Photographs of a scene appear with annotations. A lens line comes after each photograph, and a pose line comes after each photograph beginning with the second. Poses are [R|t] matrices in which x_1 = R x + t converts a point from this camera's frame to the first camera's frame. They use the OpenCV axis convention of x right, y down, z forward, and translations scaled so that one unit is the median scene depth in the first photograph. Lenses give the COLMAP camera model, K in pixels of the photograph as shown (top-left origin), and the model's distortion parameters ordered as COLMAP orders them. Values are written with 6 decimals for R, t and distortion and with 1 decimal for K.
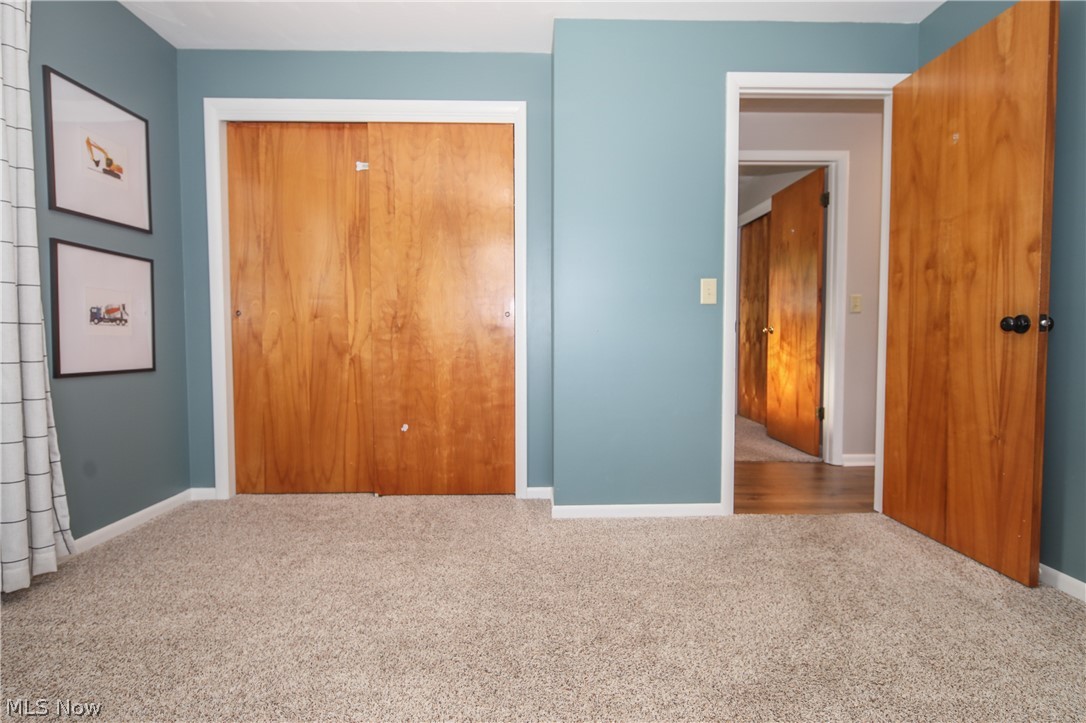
lens RADIAL K [[536.3, 0, 543.0], [0, 536.3, 361.5], [0, 0, 1]] dist [0.003473, -0.004483]
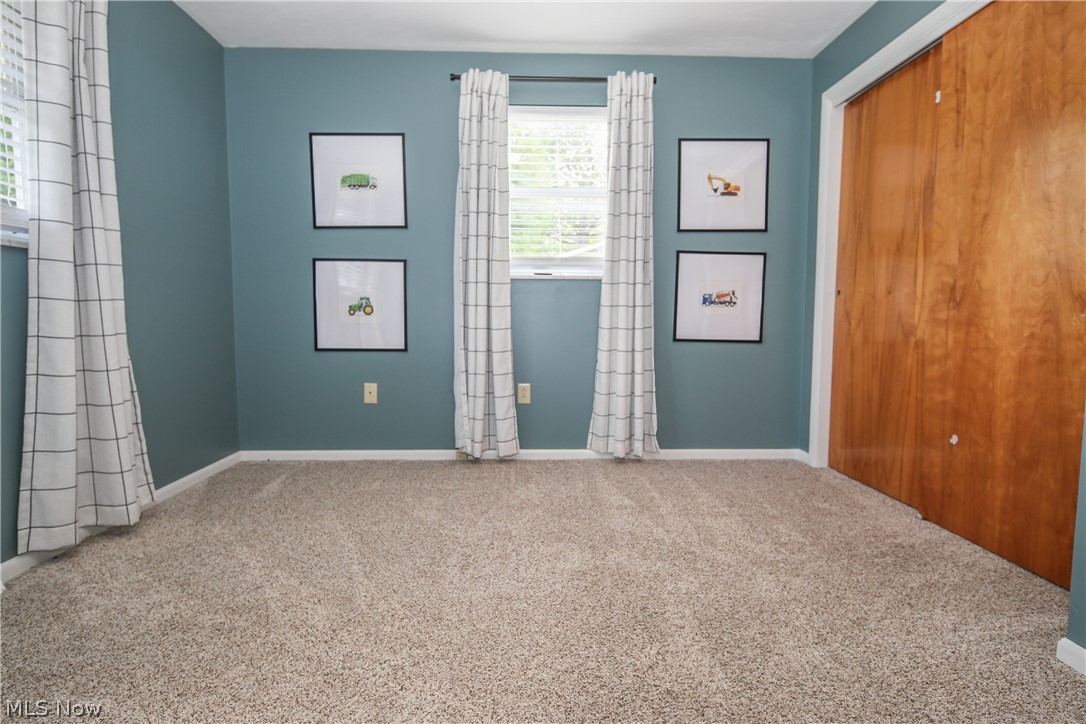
lens RADIAL K [[536.3, 0, 543.0], [0, 536.3, 362.0], [0, 0, 1]] dist [0.003473, -0.004483]
pose [[0.009357, 0.081255, -0.996649, 0.584141], [-0.055470, 0.995201, 0.080616, -0.011998], [0.998416, 0.054530, 0.013819, 0.546039]]
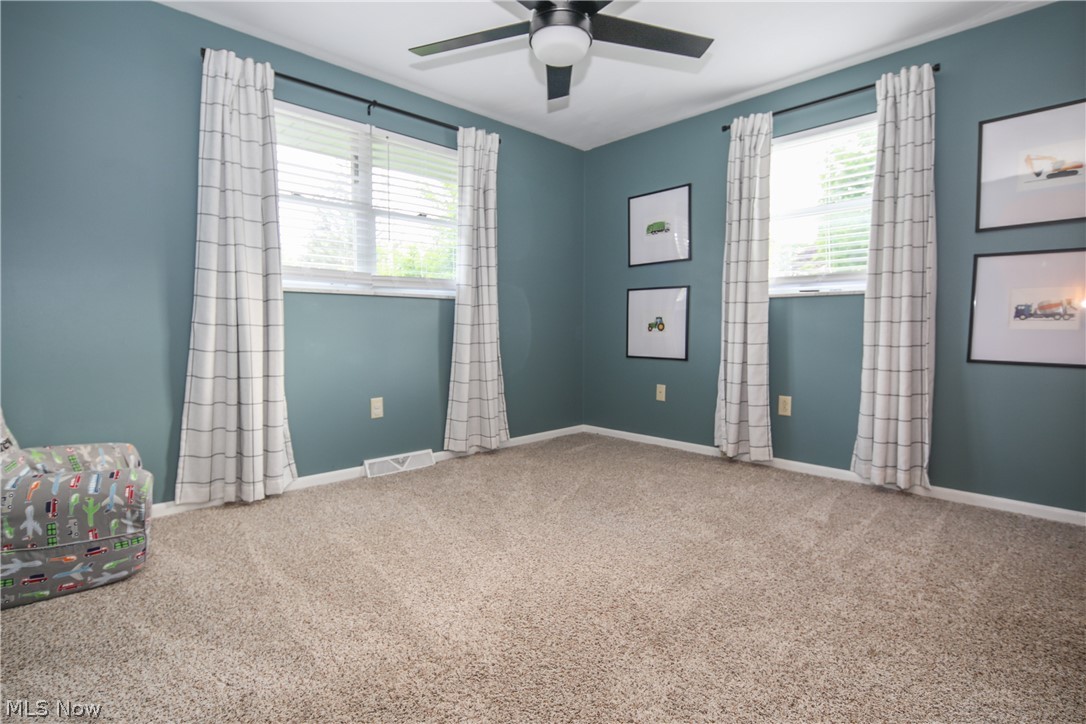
lens RADIAL K [[536.3, 0, 543.0], [0, 536.3, 362.0], [0, 0, 1]] dist [0.003473, -0.004483]
pose [[-0.735943, 0.041092, -0.675795, 0.667179], [-0.036884, 0.994241, 0.100622, -0.056542], [0.676038, 0.098979, -0.730189, 1.134127]]
